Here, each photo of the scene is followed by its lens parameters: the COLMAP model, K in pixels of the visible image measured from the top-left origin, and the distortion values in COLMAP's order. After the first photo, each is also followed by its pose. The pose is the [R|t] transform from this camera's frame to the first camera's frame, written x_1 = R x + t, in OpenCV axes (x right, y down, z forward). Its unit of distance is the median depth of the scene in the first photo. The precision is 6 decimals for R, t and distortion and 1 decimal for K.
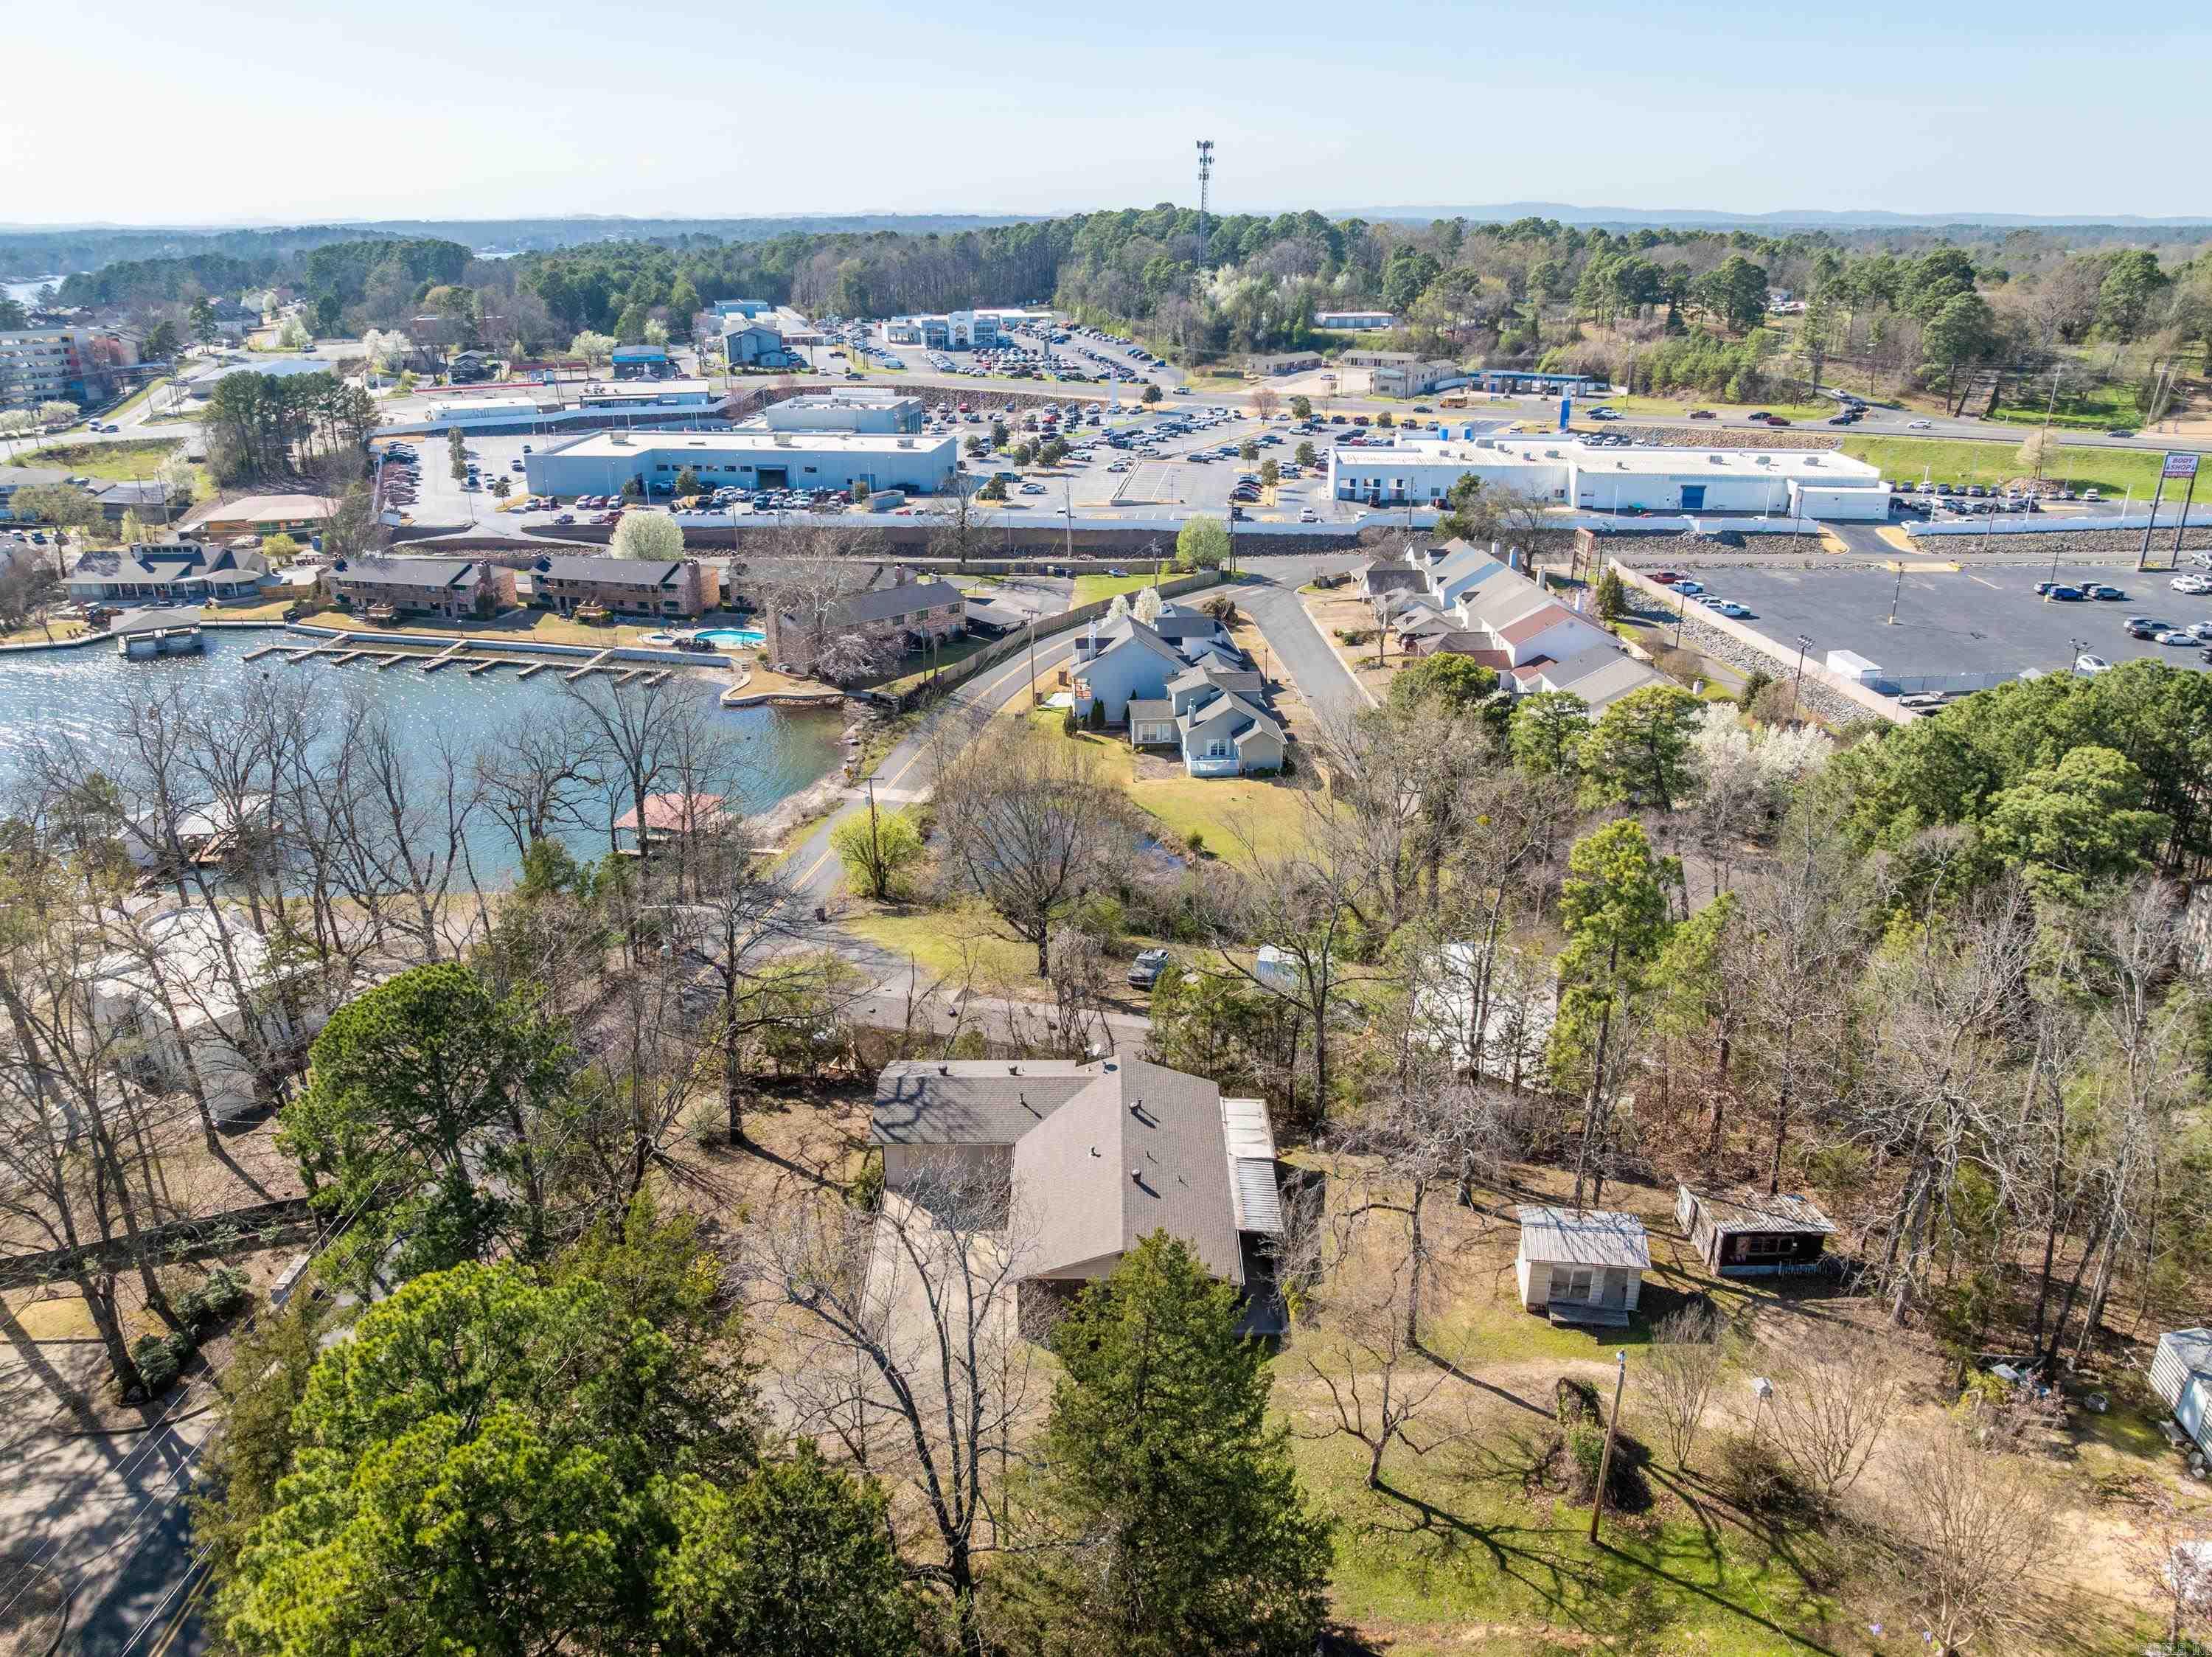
lens RADIAL K [[1597.5, 0, 1106.0], [0, 1597.5, 828.5], [0, 0, 1]] dist [-0.085852, 0.059644]
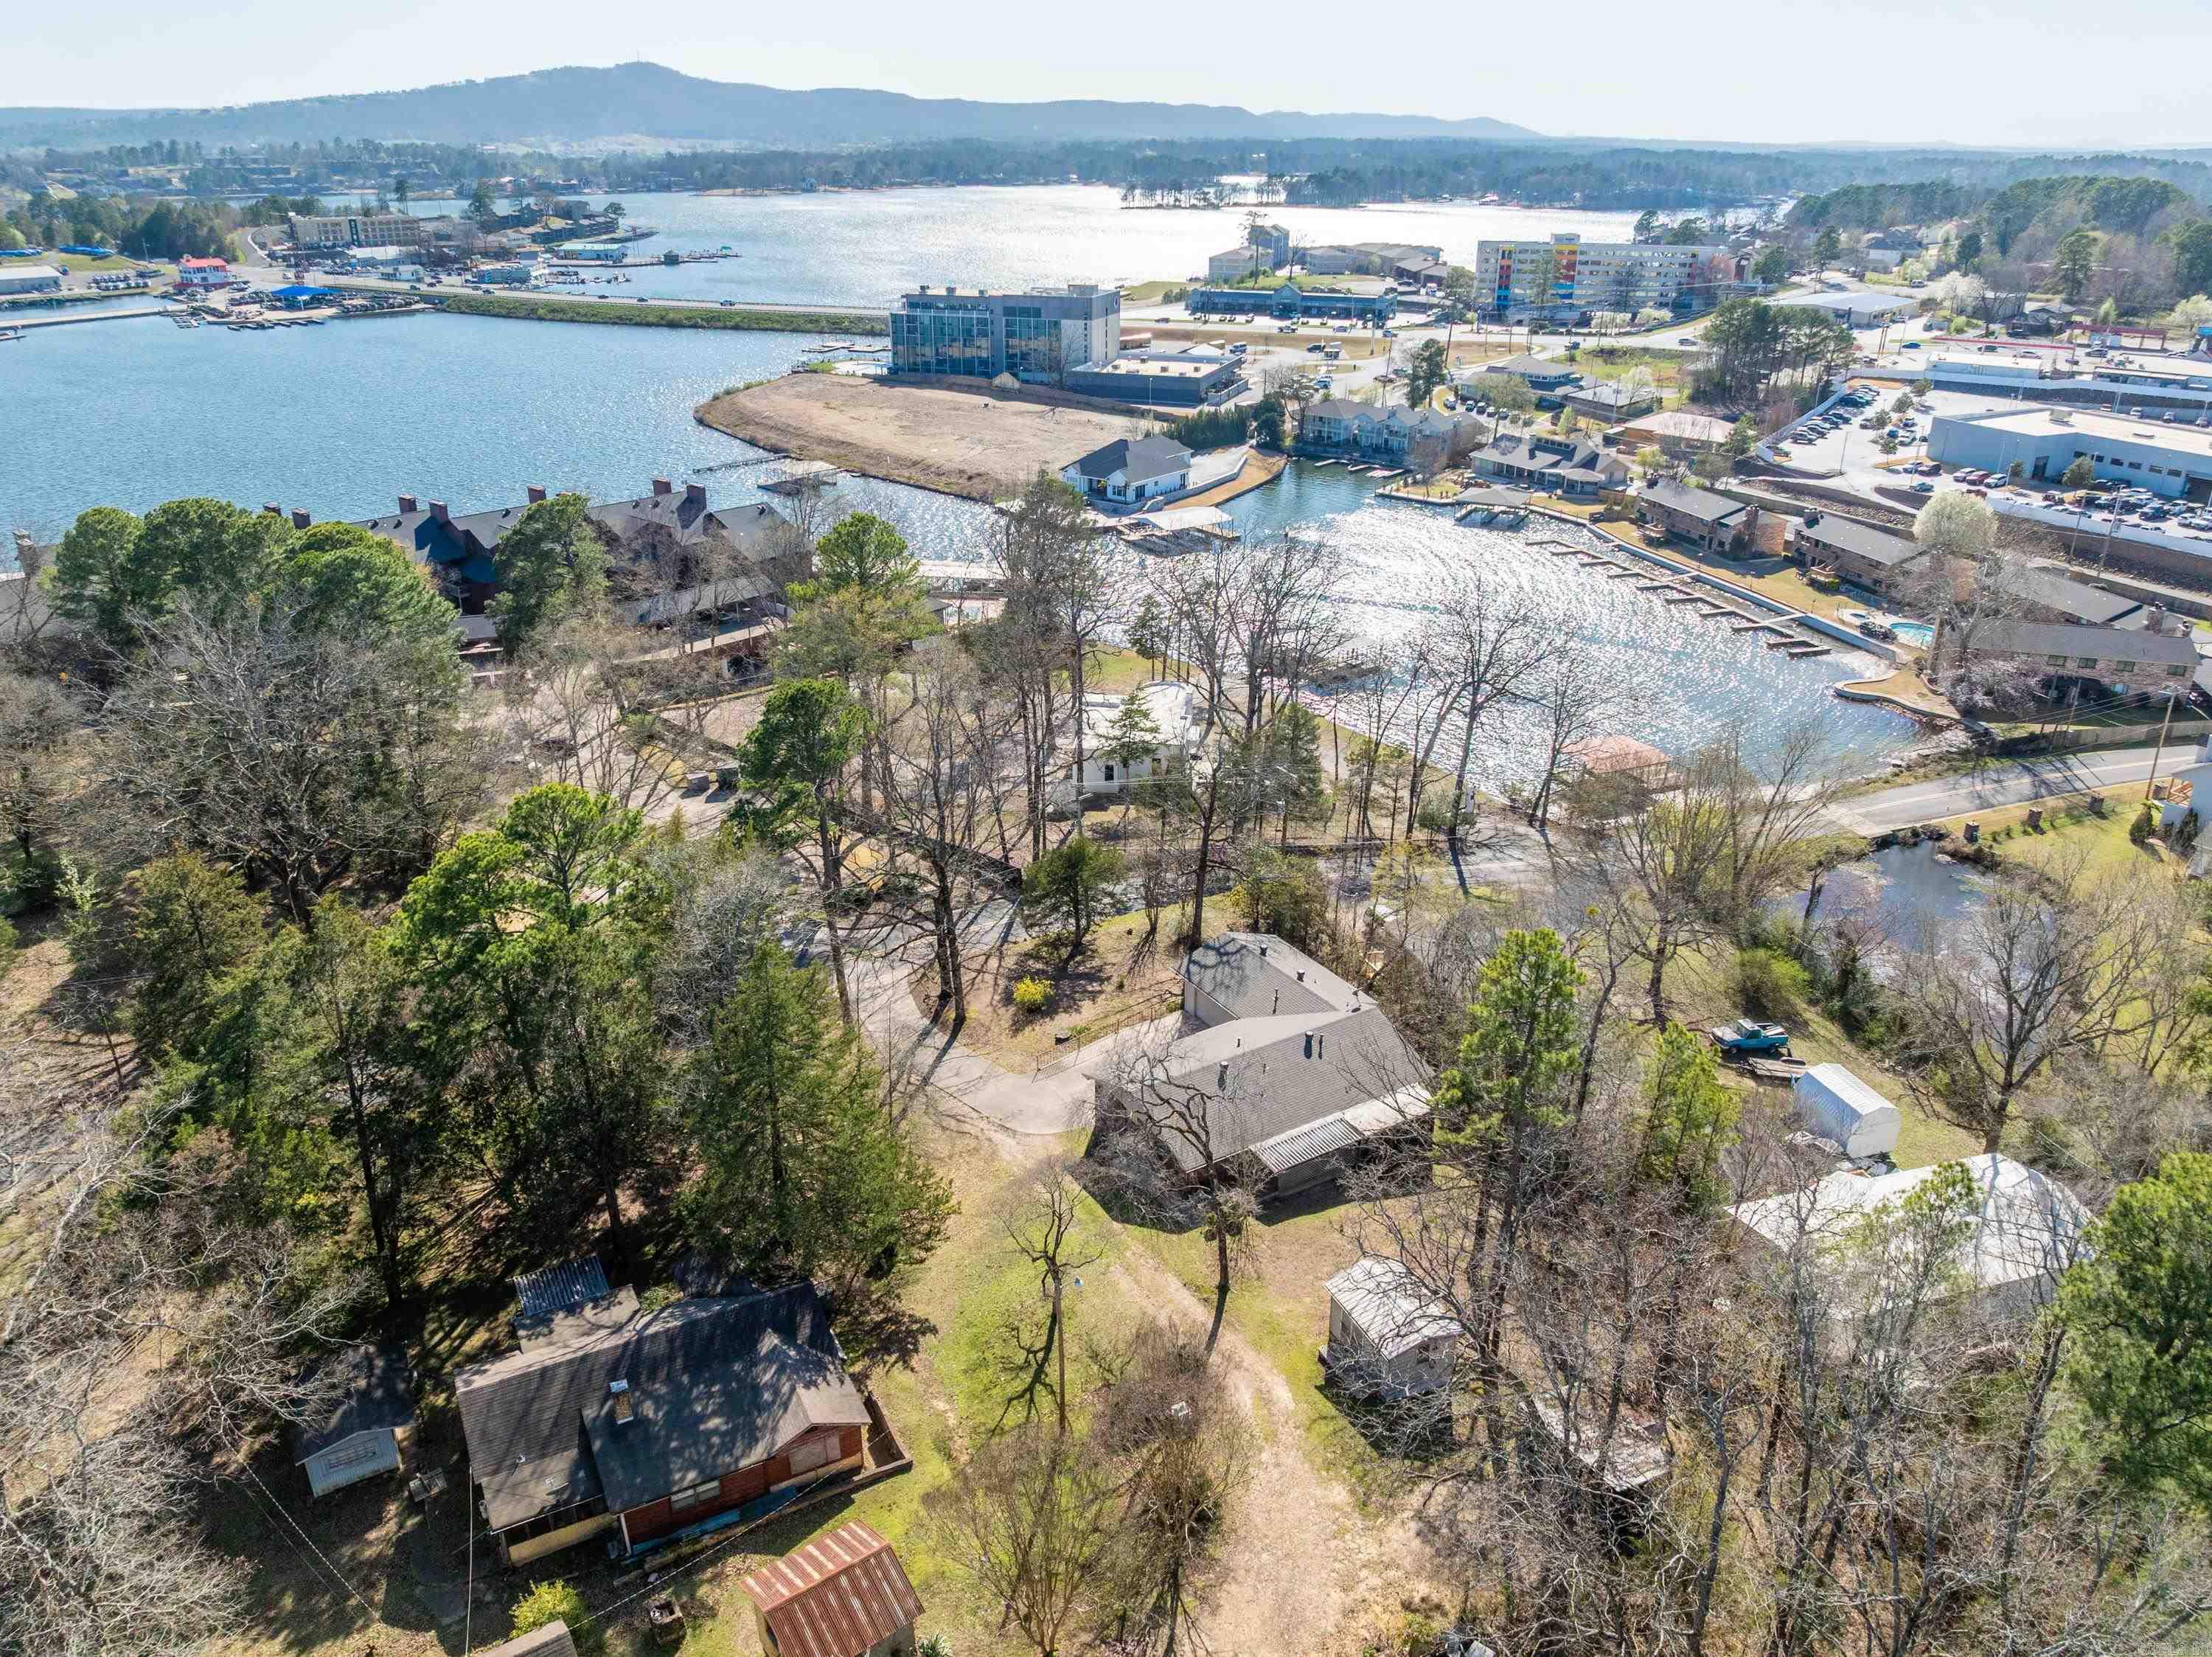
lens RADIAL K [[1597.5, 0, 1106.0], [0, 1597.5, 828.5], [0, 0, 1]] dist [-0.085852, 0.059644]
pose [[0.513367, 0.345850, -0.785393, 0.282234], [-0.308081, 0.928461, 0.207475, -0.055057], [0.800962, 0.135454, 0.583192, 0.073236]]
